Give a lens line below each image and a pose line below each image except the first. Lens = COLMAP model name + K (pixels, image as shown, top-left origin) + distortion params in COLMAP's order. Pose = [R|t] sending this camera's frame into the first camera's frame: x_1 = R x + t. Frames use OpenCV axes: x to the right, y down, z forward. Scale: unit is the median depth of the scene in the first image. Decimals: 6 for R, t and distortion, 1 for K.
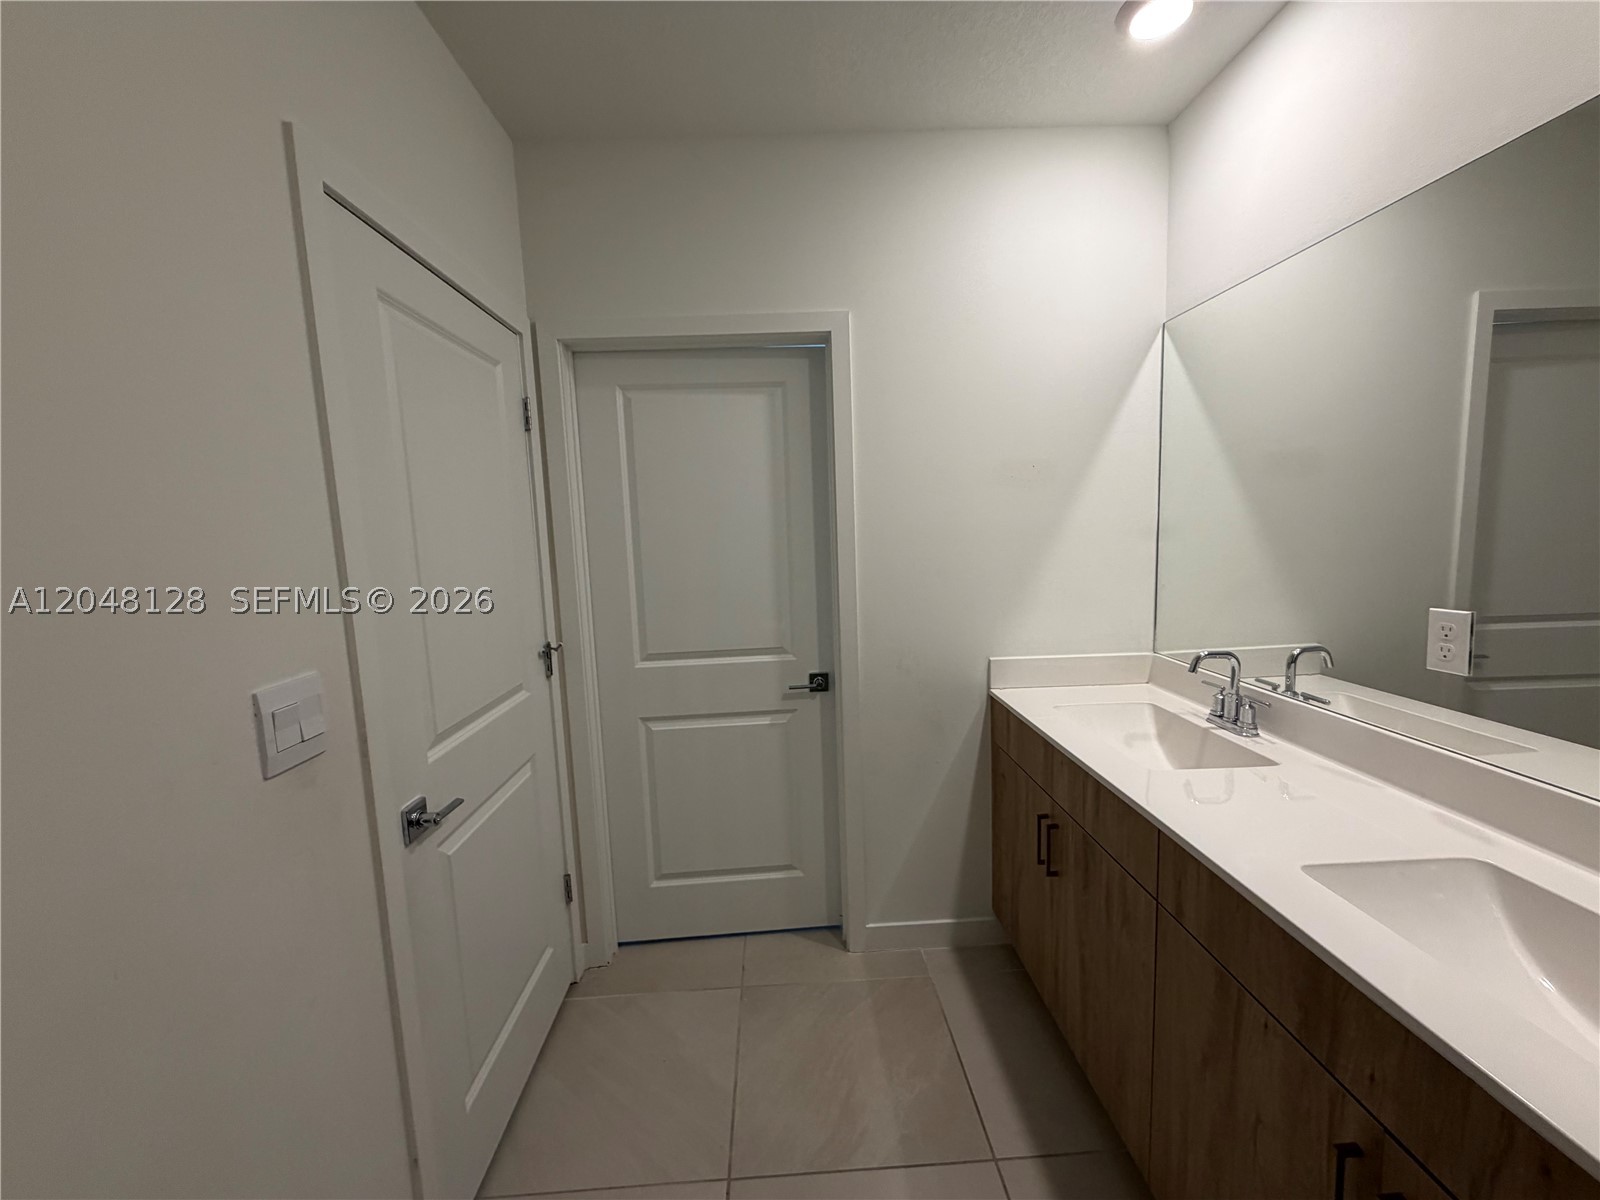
lens RADIAL K [[639.4, 0, 797.1], [0, 639.4, 598.3], [0, 0, 1]] dist [0.001159, 0.000259]
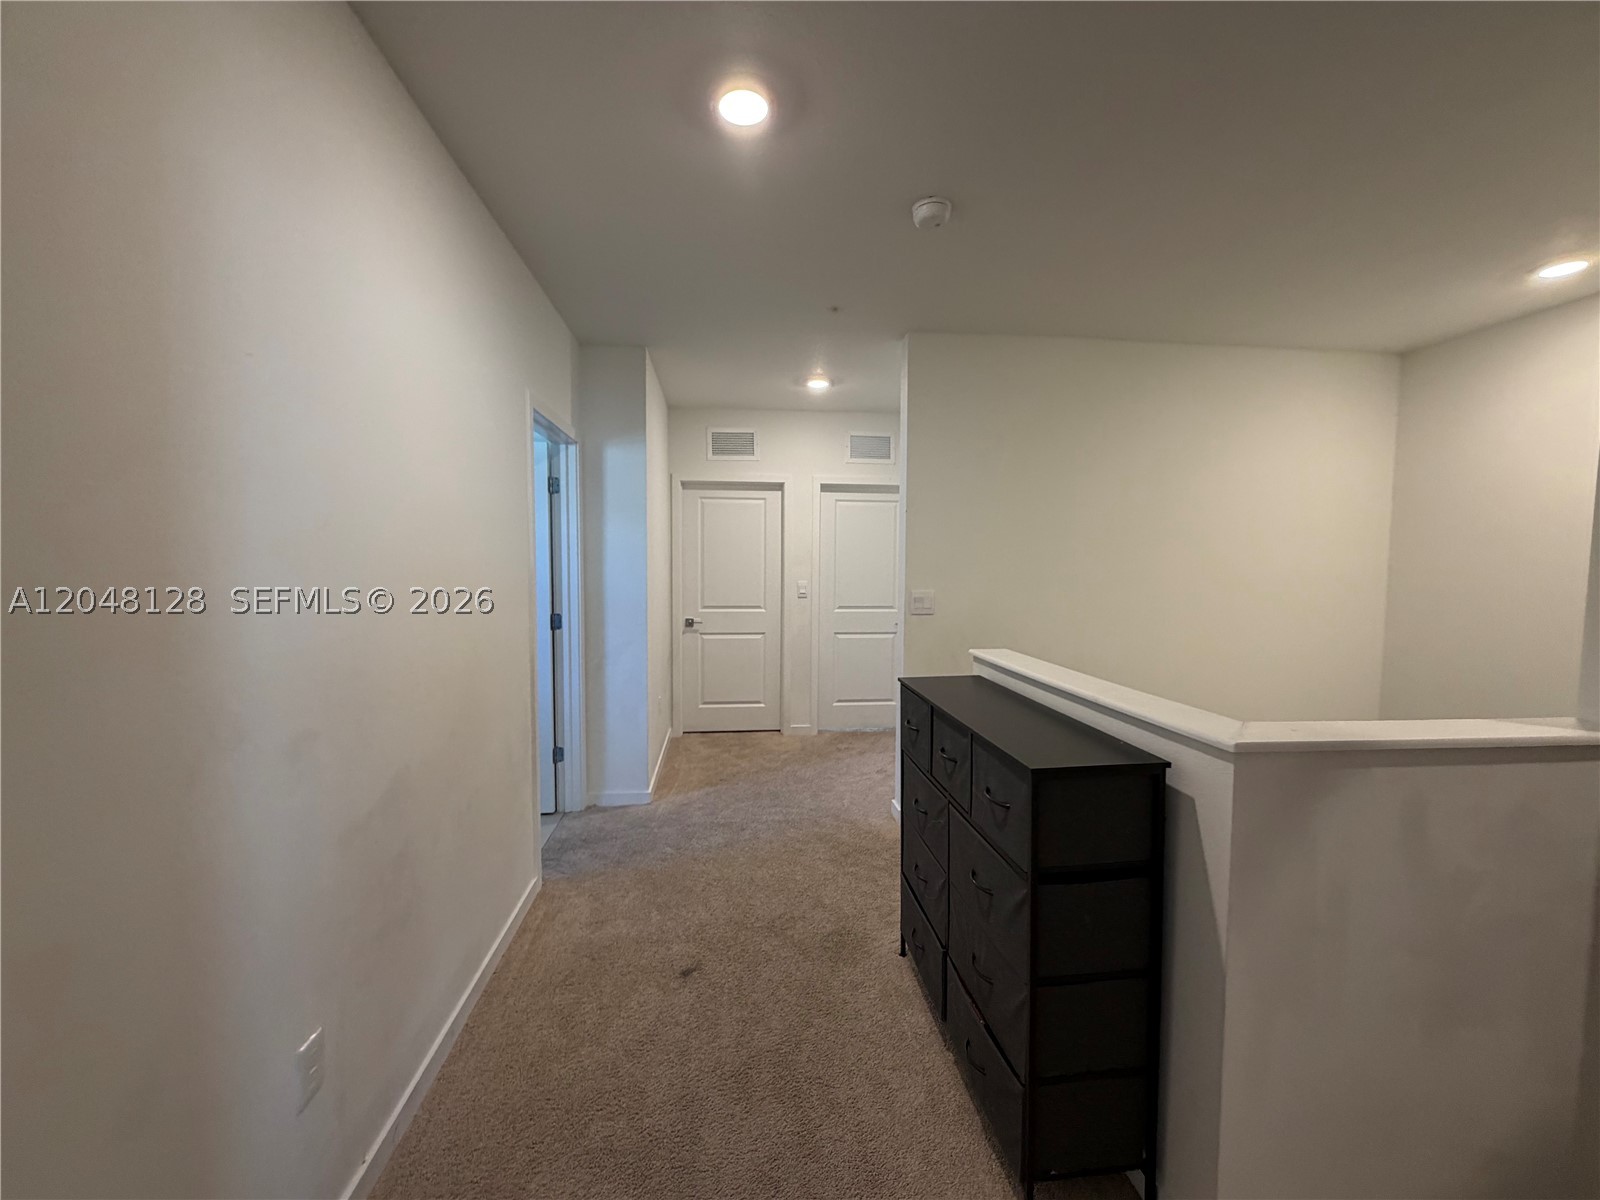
lens RADIAL K [[639.4, 0, 797.1], [0, 639.4, 598.3], [0, 0, 1]] dist [0.001159, 0.000259]
pose [[0.992007, 0.041915, 0.119015, -0.170136], [-0.035586, 0.997862, -0.054816, 0.175941], [-0.121058, 0.050143, 0.991378, -1.455931]]
